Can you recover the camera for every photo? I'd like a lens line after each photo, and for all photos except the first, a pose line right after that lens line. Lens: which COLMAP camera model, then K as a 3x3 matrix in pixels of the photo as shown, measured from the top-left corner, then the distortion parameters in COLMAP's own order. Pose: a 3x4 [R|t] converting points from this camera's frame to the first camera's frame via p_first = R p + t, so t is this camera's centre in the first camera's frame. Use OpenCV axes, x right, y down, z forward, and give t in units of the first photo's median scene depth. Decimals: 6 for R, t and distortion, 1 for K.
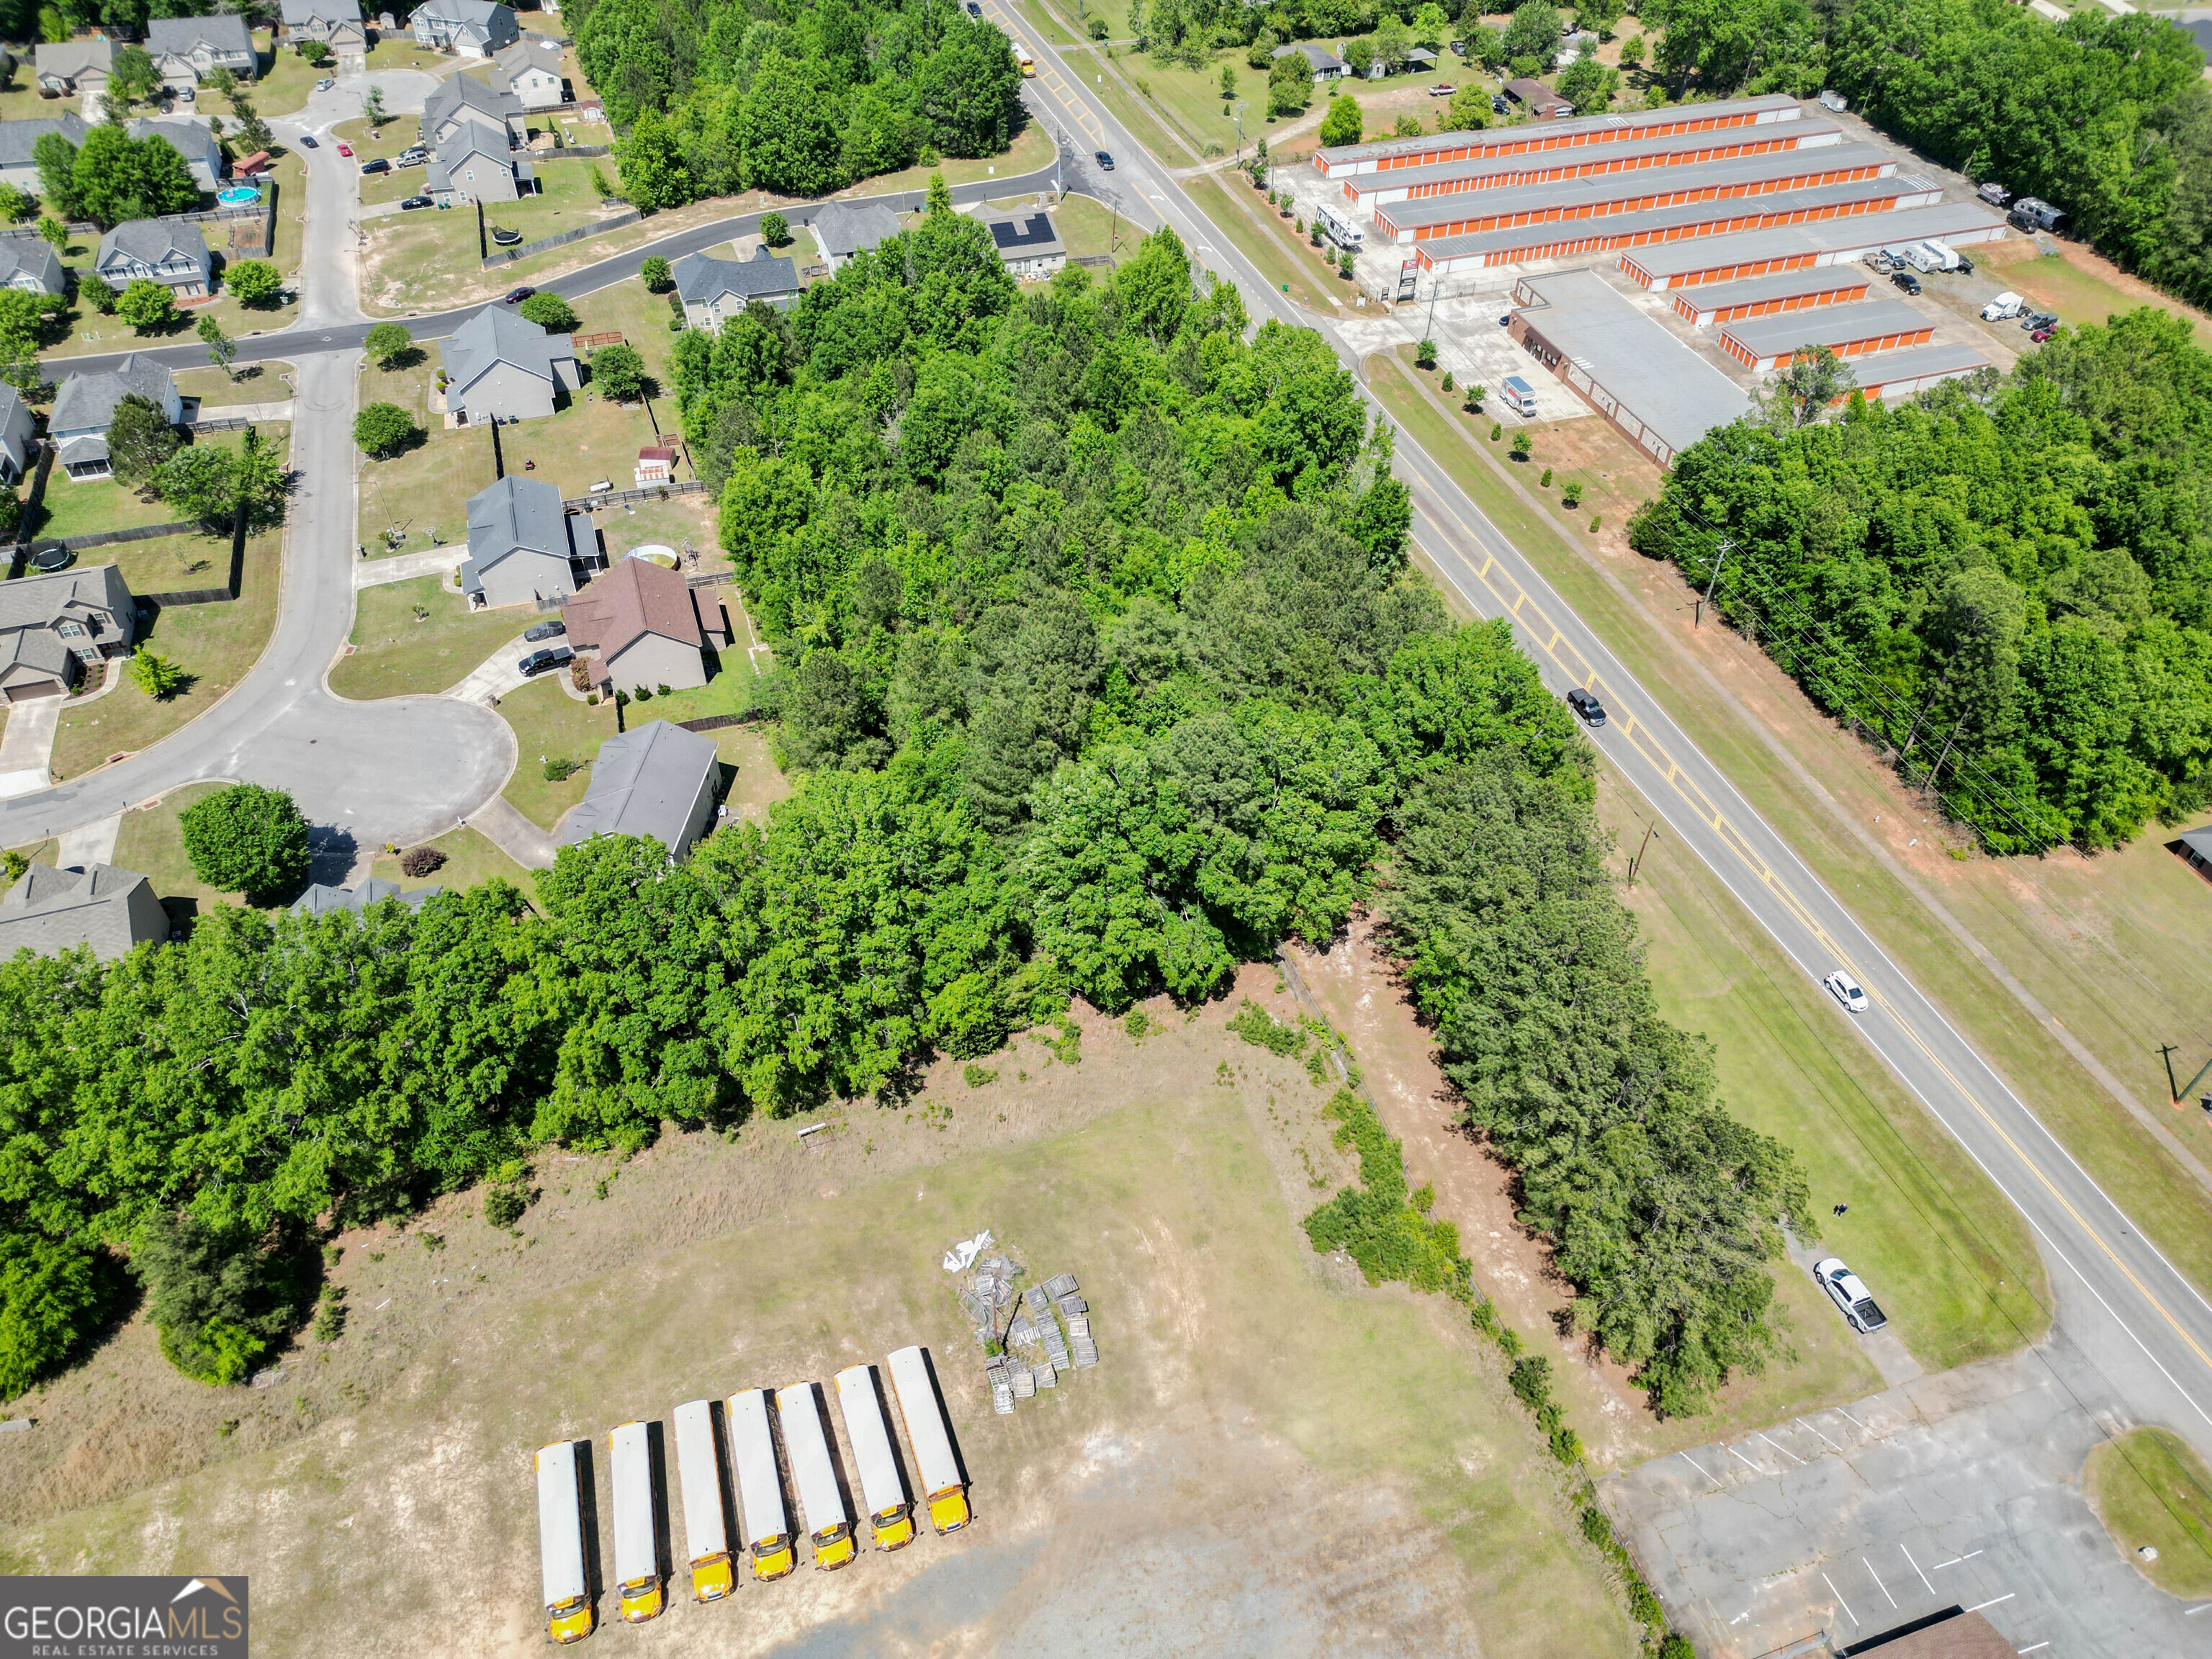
lens RADIAL K [[1548.5, 0, 1102.8], [0, 1548.5, 818.6], [0, 0, 1]] dist [0.070693, -0.065966]
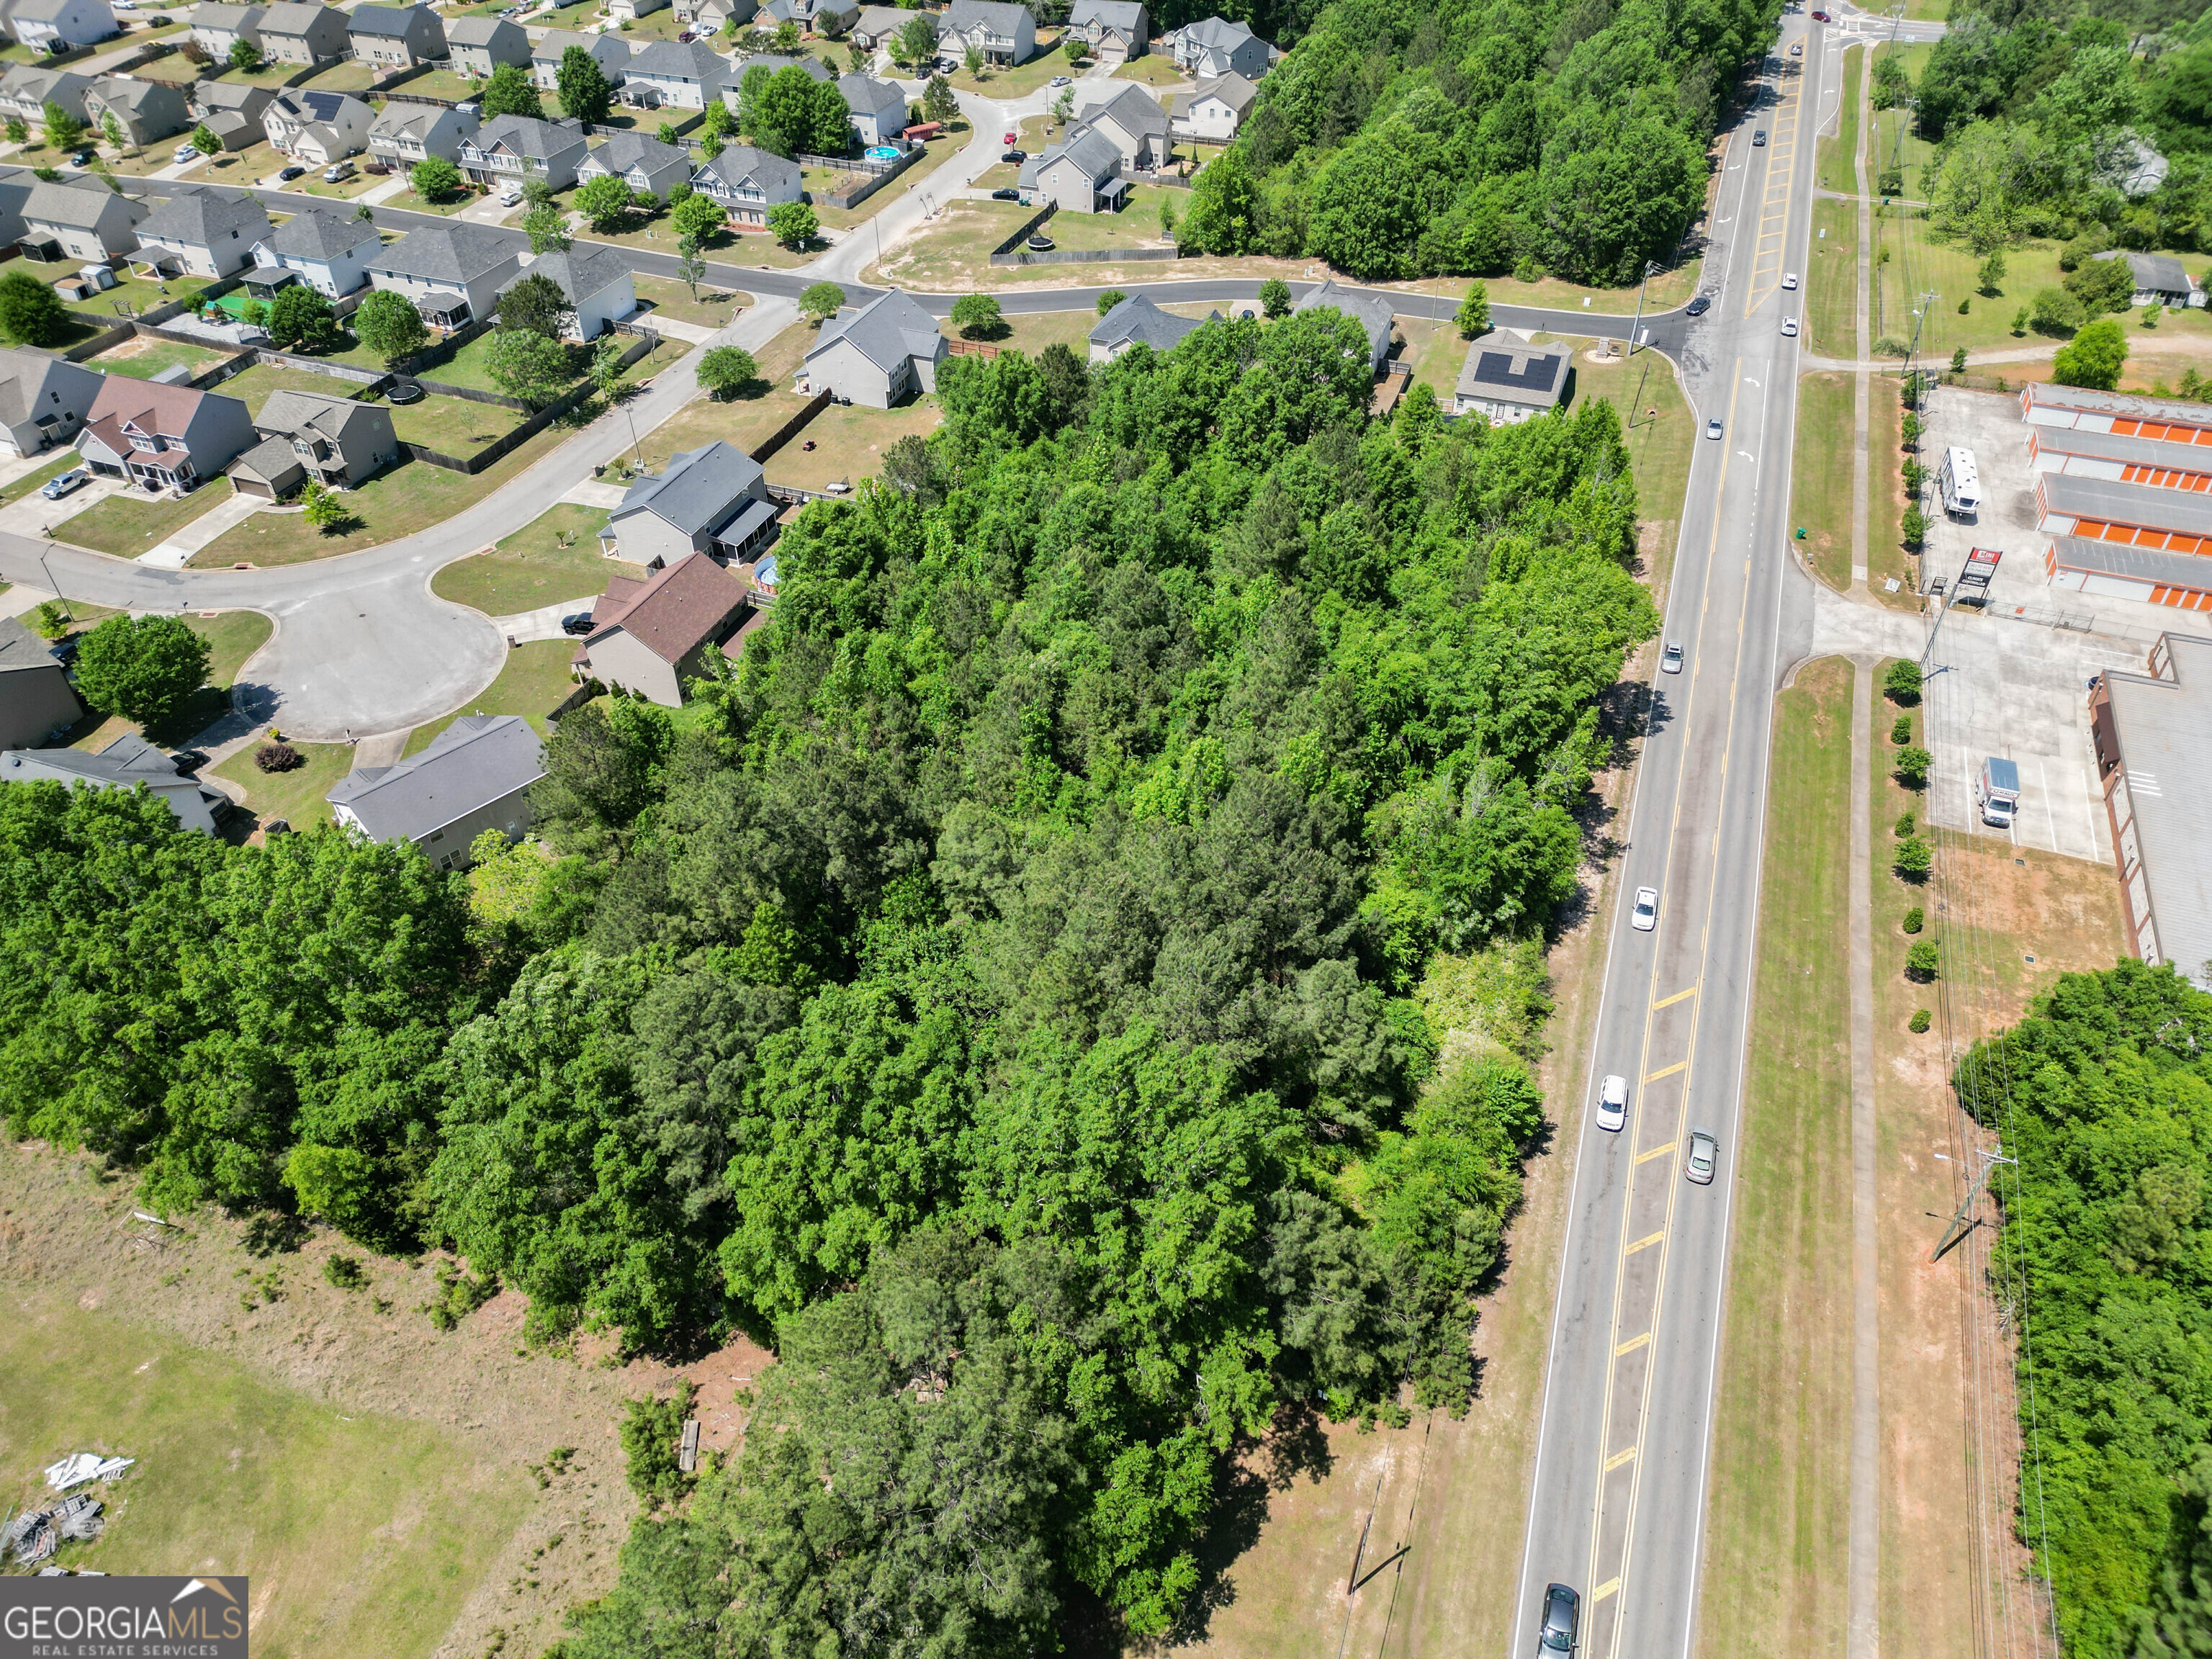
lens RADIAL K [[1542.0, 0, 1103.1], [0, 1542.0, 827.7], [0, 0, 1]] dist [0.067325, -0.059861]
pose [[0.779391, 0.400361, -0.481934, 0.299985], [-0.425392, 0.902876, 0.062103, -0.144201], [0.459990, 0.156609, 0.874004, 0.285290]]
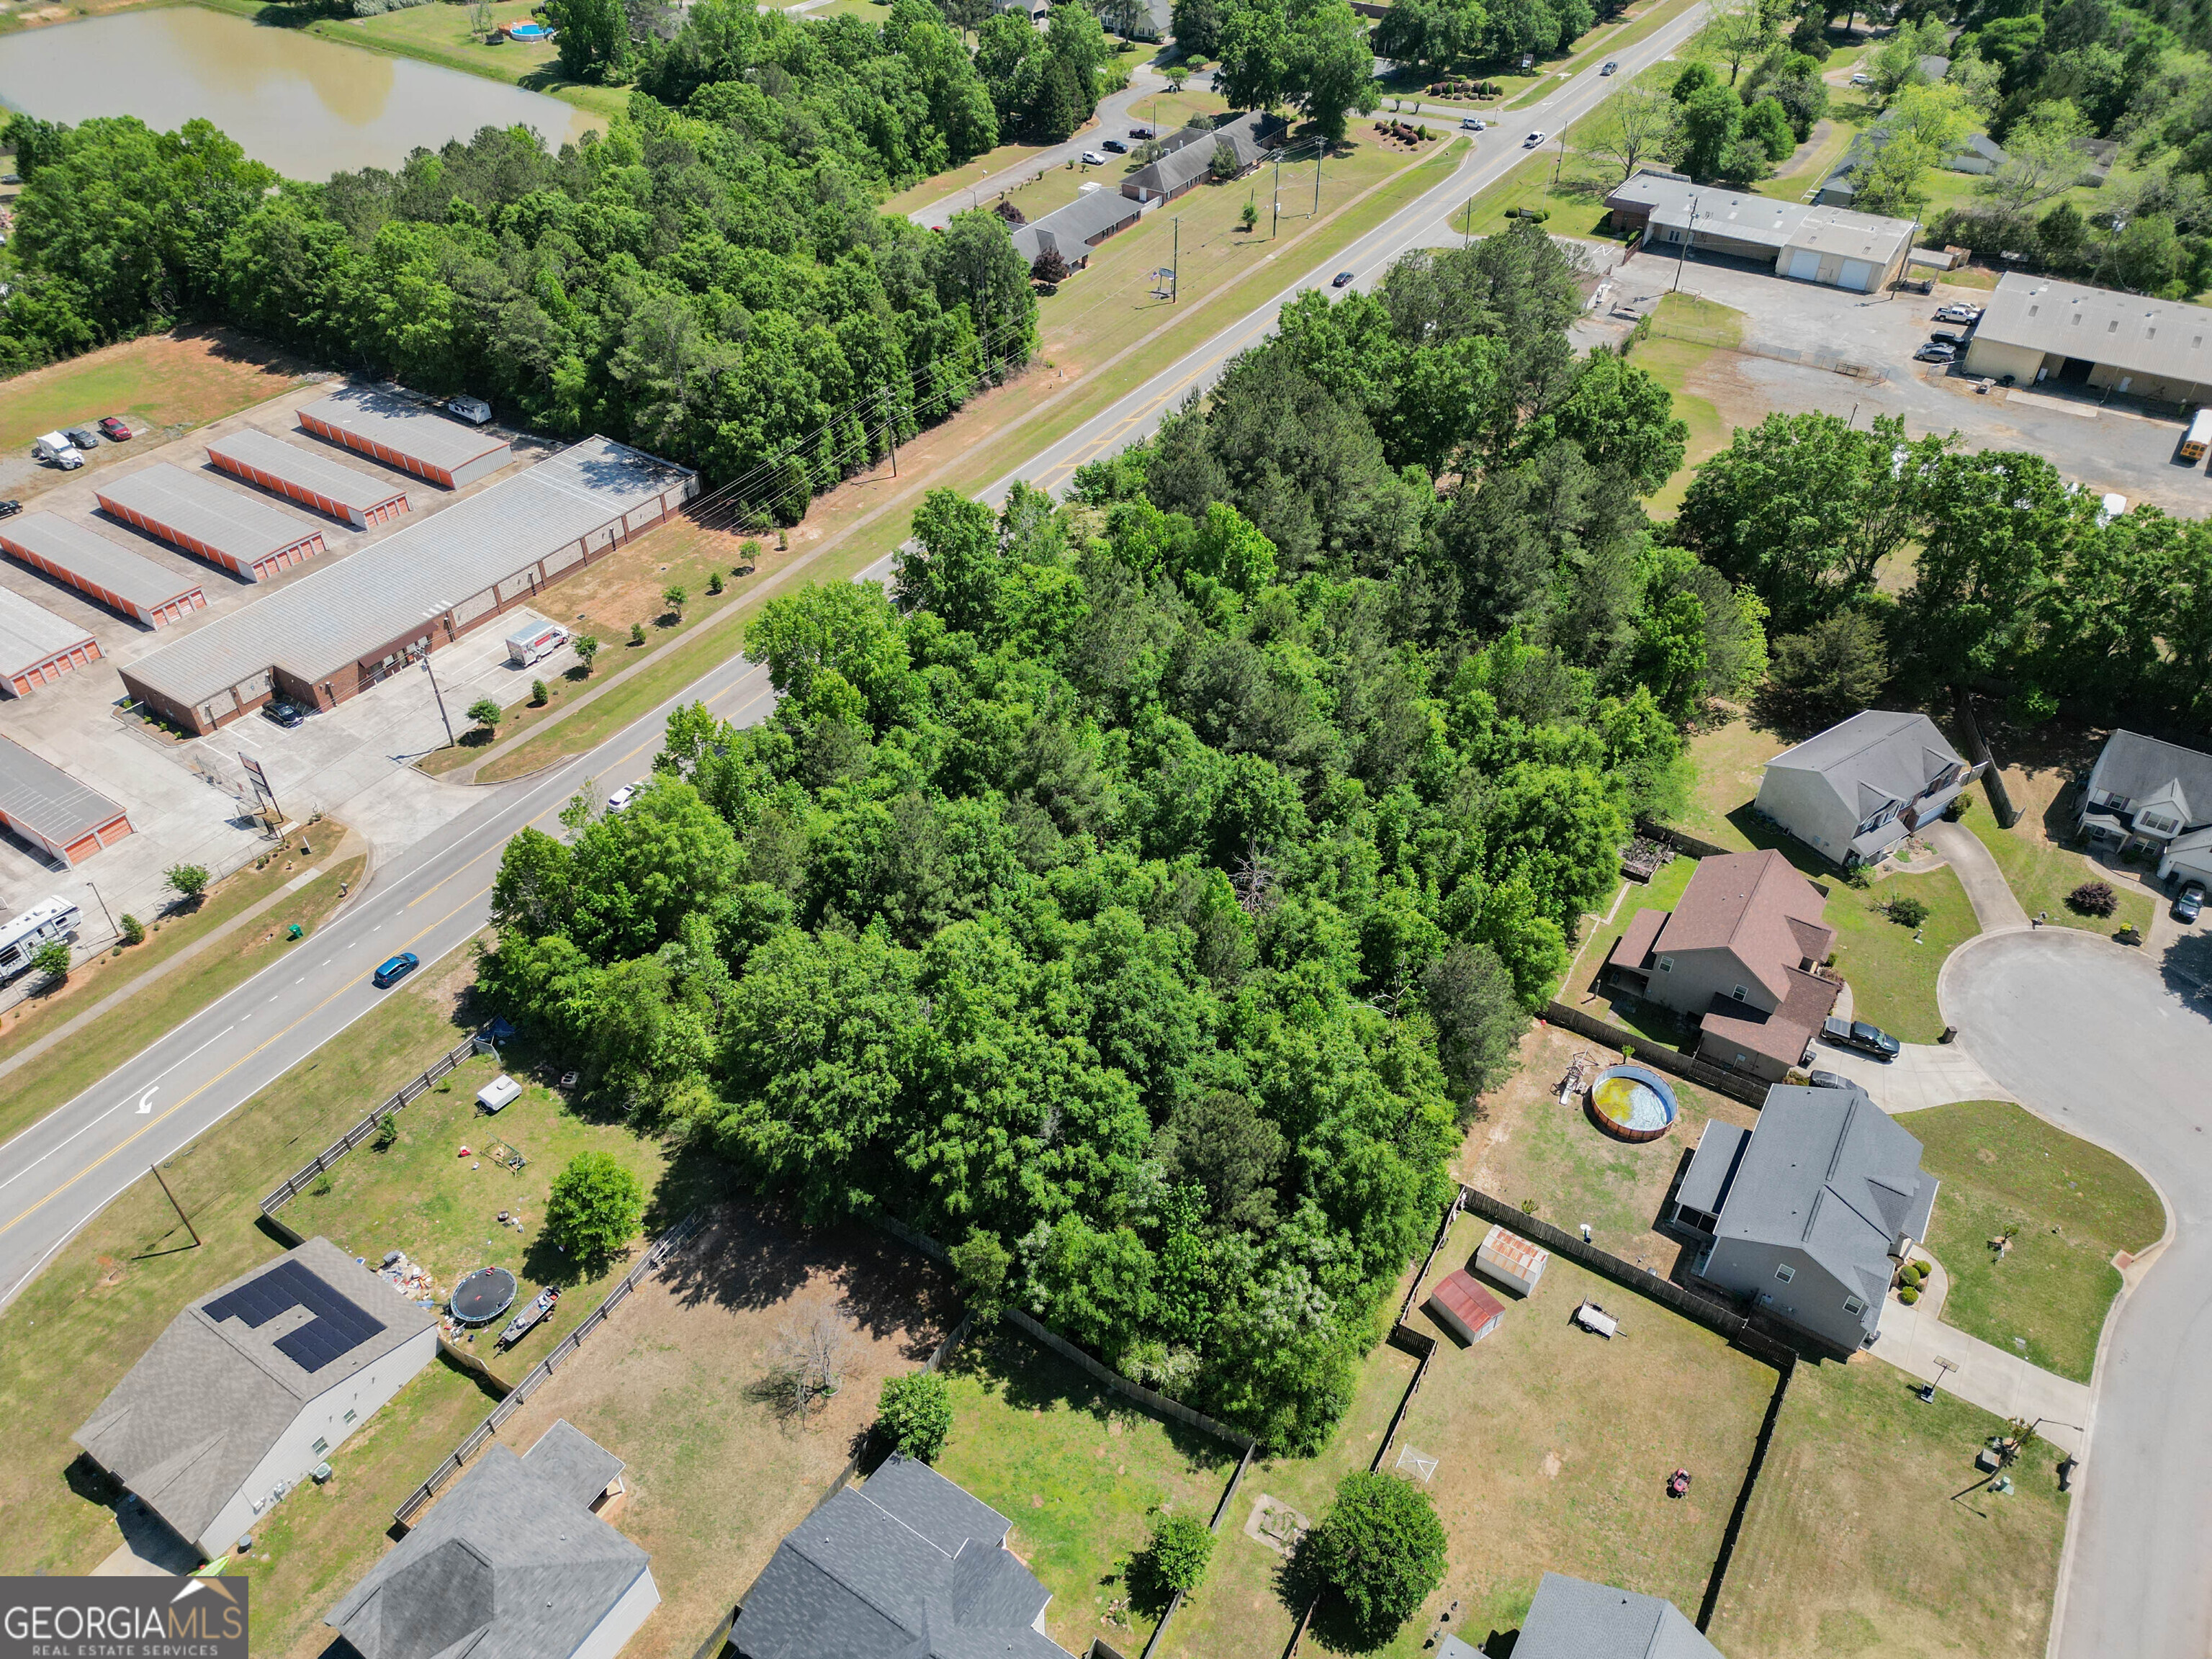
lens RADIAL K [[1542.0, 0, 1103.1], [0, 1542.0, 827.7], [0, 0, 1]] dist [0.067325, -0.059861]
pose [[-0.625297, -0.517617, 0.584017, -0.411718], [0.524521, 0.275352, 0.805642, -0.728636], [-0.577825, 0.810095, 0.099324, 0.848366]]
